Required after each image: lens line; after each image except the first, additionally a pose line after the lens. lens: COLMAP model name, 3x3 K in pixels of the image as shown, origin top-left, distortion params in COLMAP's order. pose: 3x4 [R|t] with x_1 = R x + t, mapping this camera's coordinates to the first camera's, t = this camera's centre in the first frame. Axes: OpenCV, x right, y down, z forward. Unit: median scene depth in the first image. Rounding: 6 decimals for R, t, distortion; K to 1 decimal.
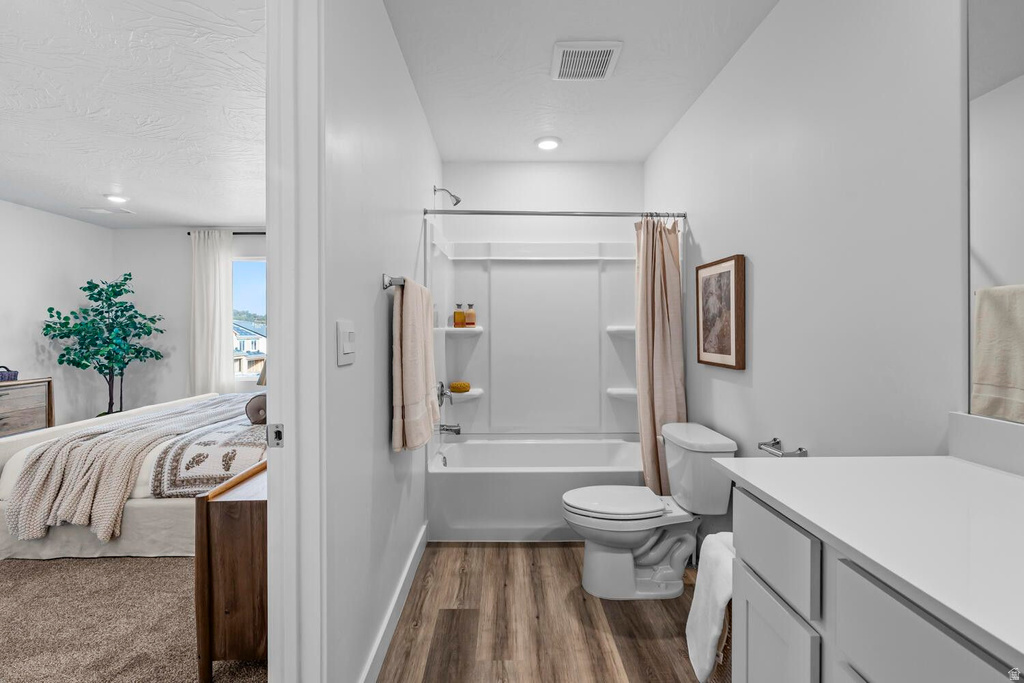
lens RADIAL K [[458.0, 0, 516.5], [0, 458.0, 335.5], [0, 0, 1]] dist [-0.000877, -0.000413]
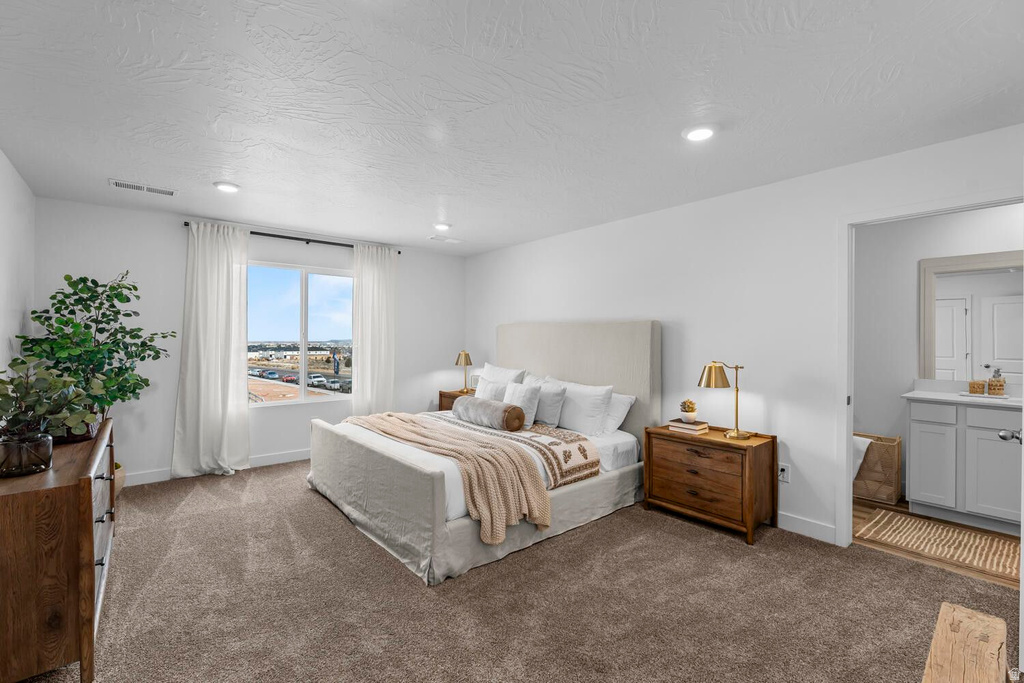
lens RADIAL K [[458.0, 0, 518.0], [0, 458.0, 338.1], [0, 0, 1]] dist [-0.000877, -0.000413]
pose [[0.771376, 0.006126, 0.636350, -1.788954], [-0.003052, 0.999978, -0.005927, -0.058303], [-0.636372, 0.002630, 0.771378, 0.089389]]
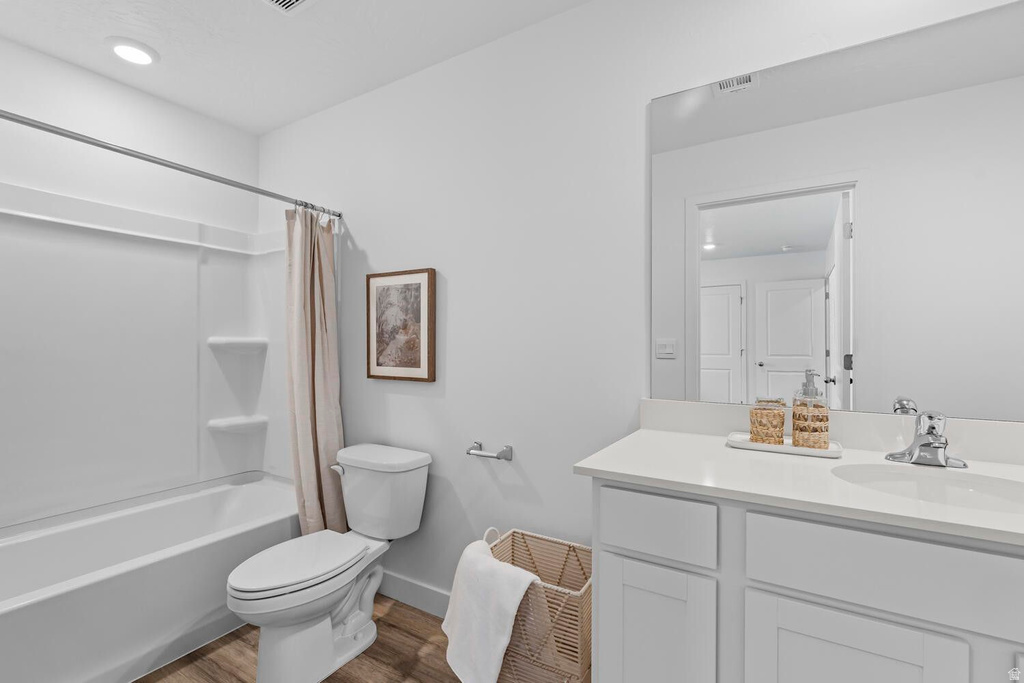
lens RADIAL K [[458.0, 0, 513.5], [0, 458.0, 346.9], [0, 0, 1]] dist [-0.000877, -0.000413]
pose [[0.537138, -0.002926, 0.843489, -0.233373], [0.007085, 0.999974, -0.001043, -0.000146], [-0.843465, 0.006536, 0.537145, 0.257333]]
